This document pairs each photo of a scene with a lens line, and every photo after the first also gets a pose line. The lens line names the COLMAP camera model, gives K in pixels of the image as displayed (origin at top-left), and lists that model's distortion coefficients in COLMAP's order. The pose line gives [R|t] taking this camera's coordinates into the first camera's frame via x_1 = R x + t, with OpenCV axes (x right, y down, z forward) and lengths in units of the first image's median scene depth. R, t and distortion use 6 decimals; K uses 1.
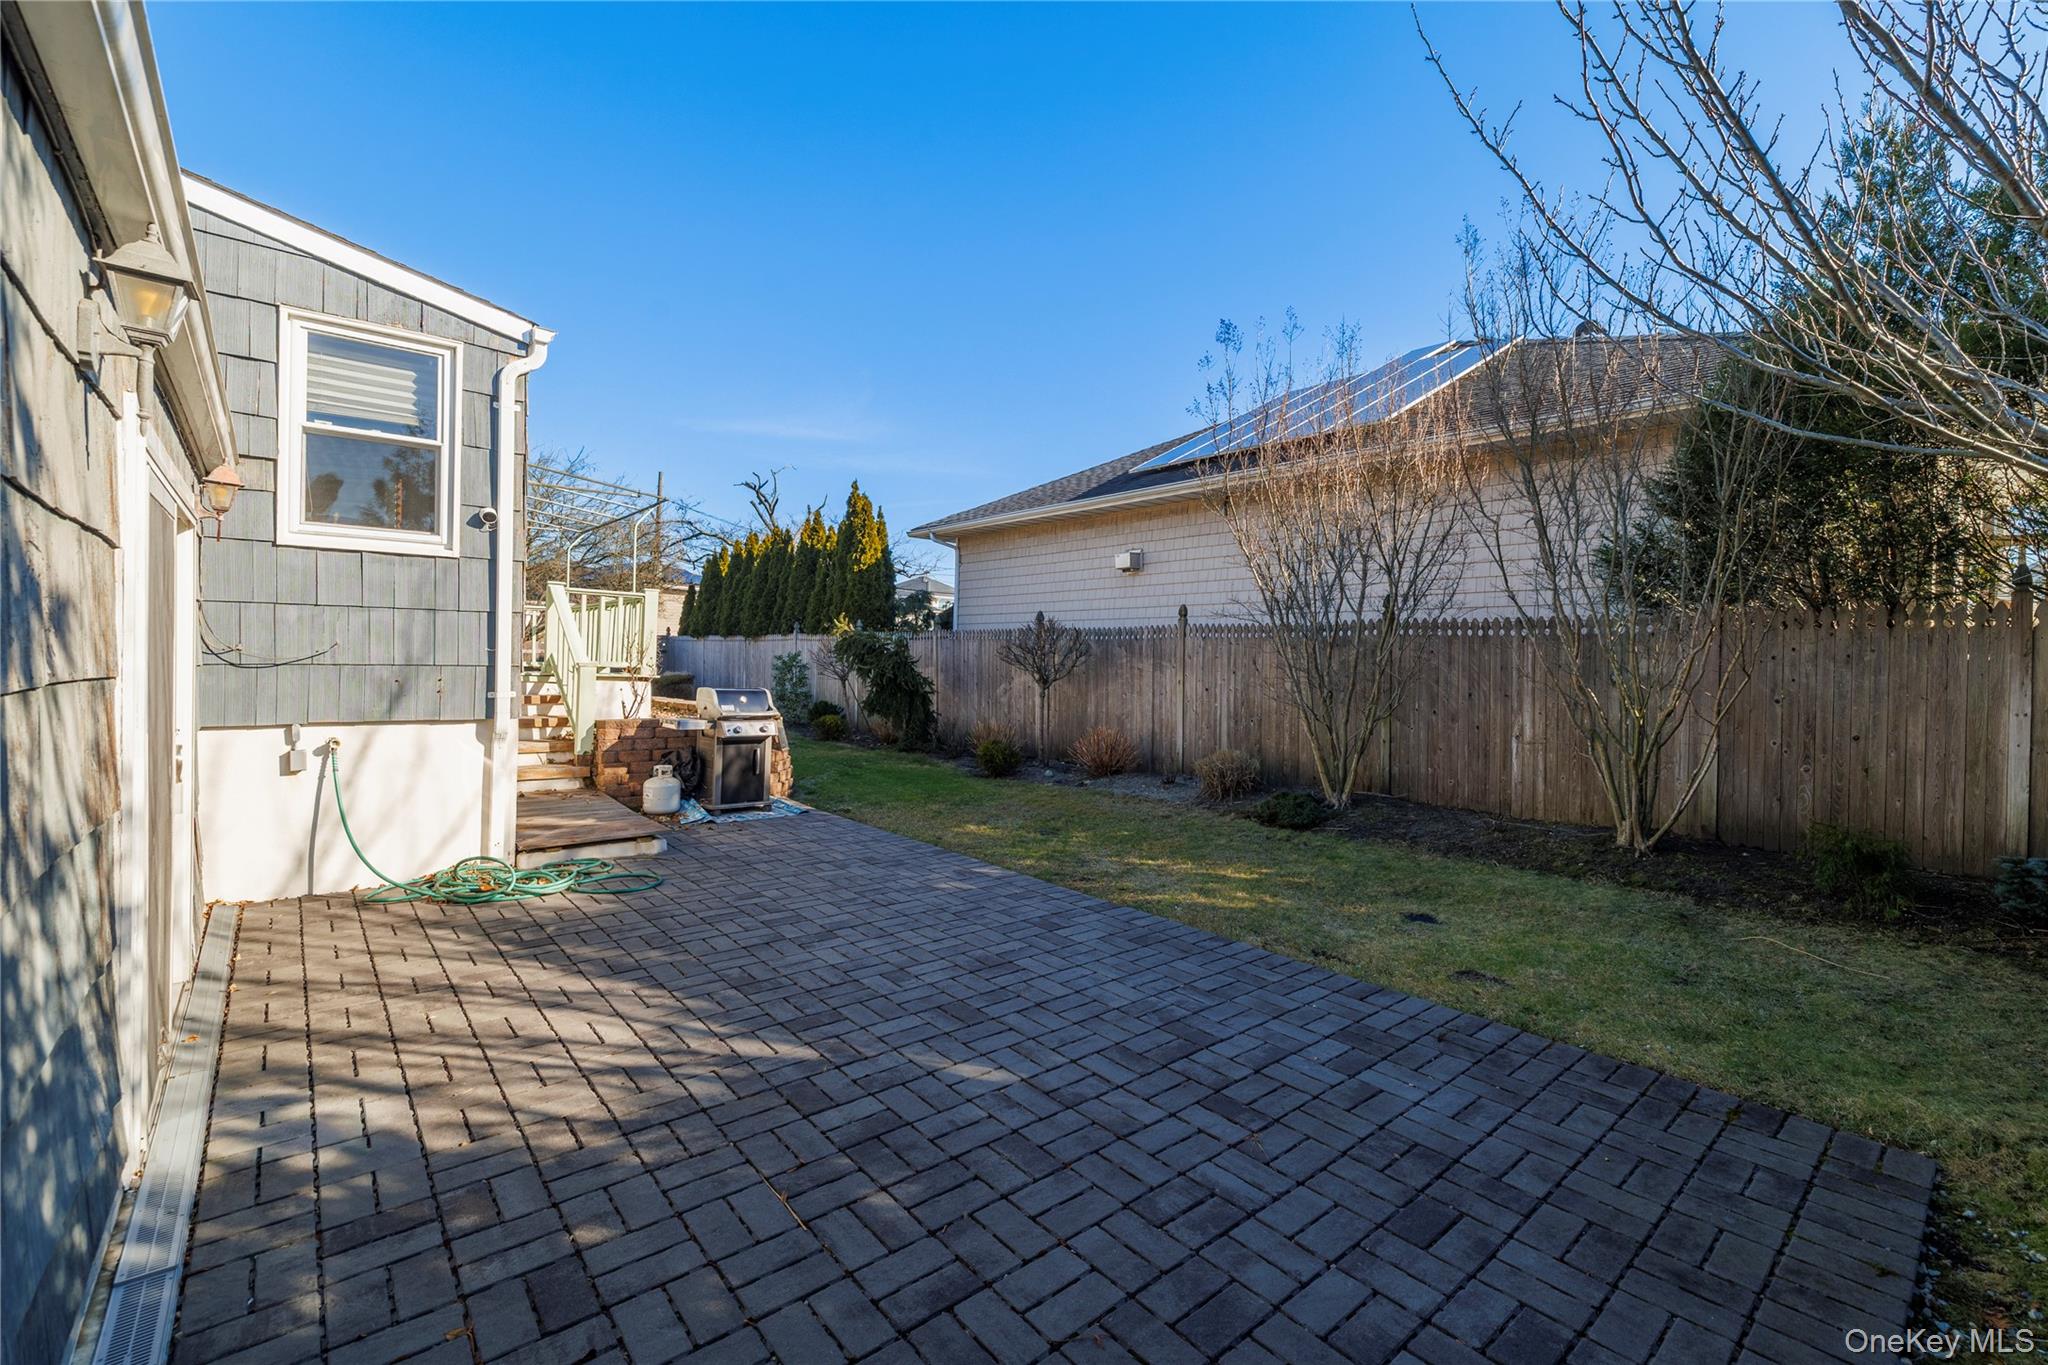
lens RADIAL K [[867.2, 0, 1032.9], [0, 867.2, 676.1], [0, 0, 1]] dist [0.004046, 0.000365]
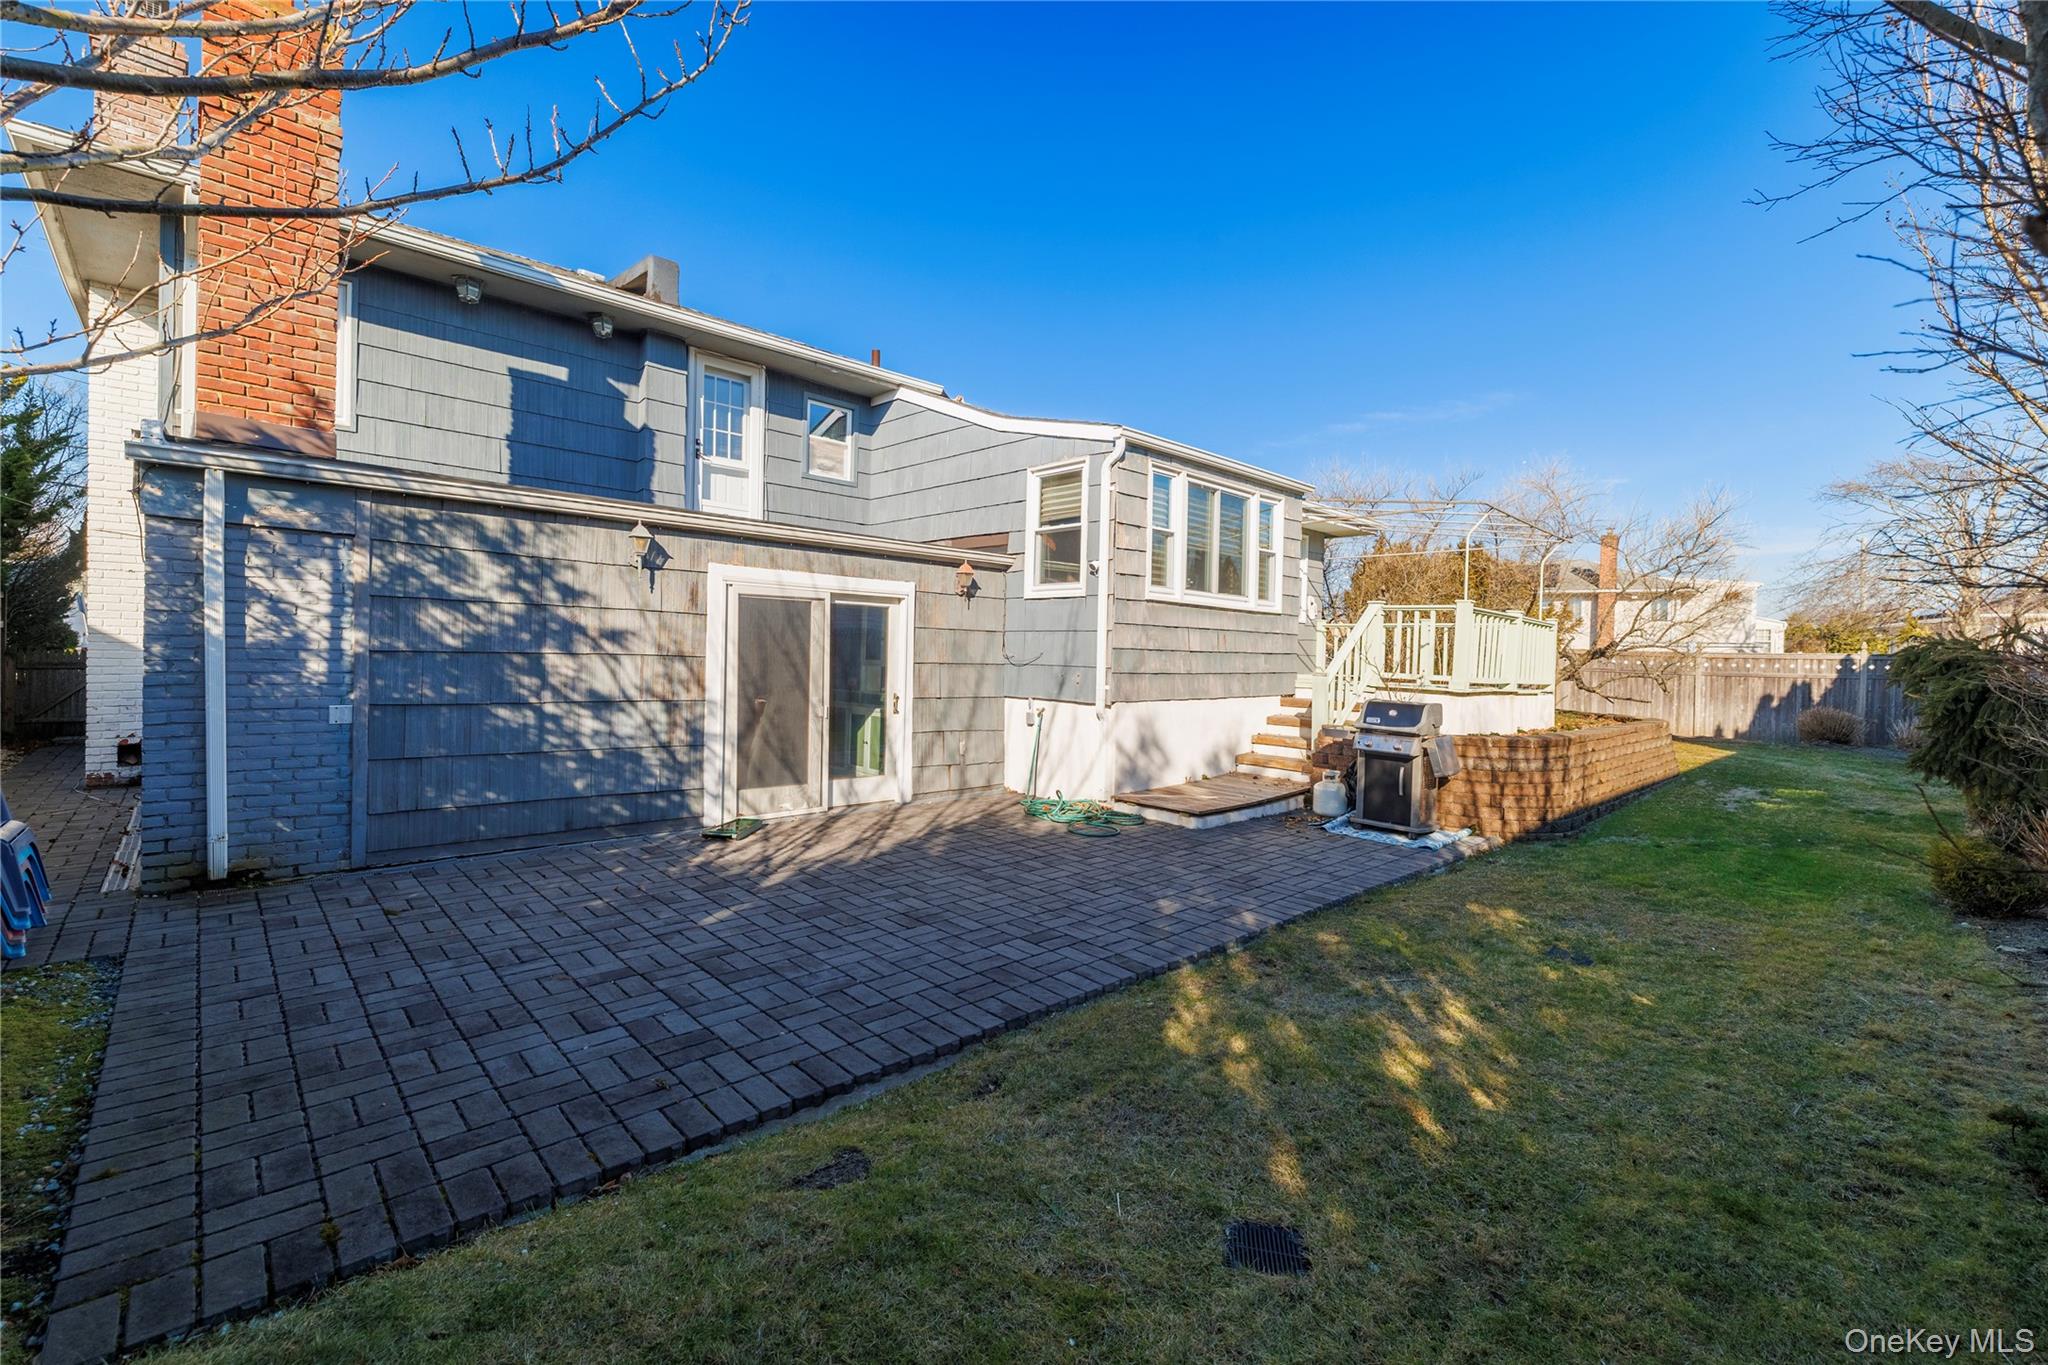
lens RADIAL K [[867.2, 0, 1033.6], [0, 867.2, 671.7], [0, 0, 1]] dist [0.004046, 0.000365]
pose [[0.048983, 0.003590, -0.998793, 1.179787], [-0.046185, 0.998932, 0.001326, -0.001707], [0.997731, 0.046064, 0.049096, 1.154049]]
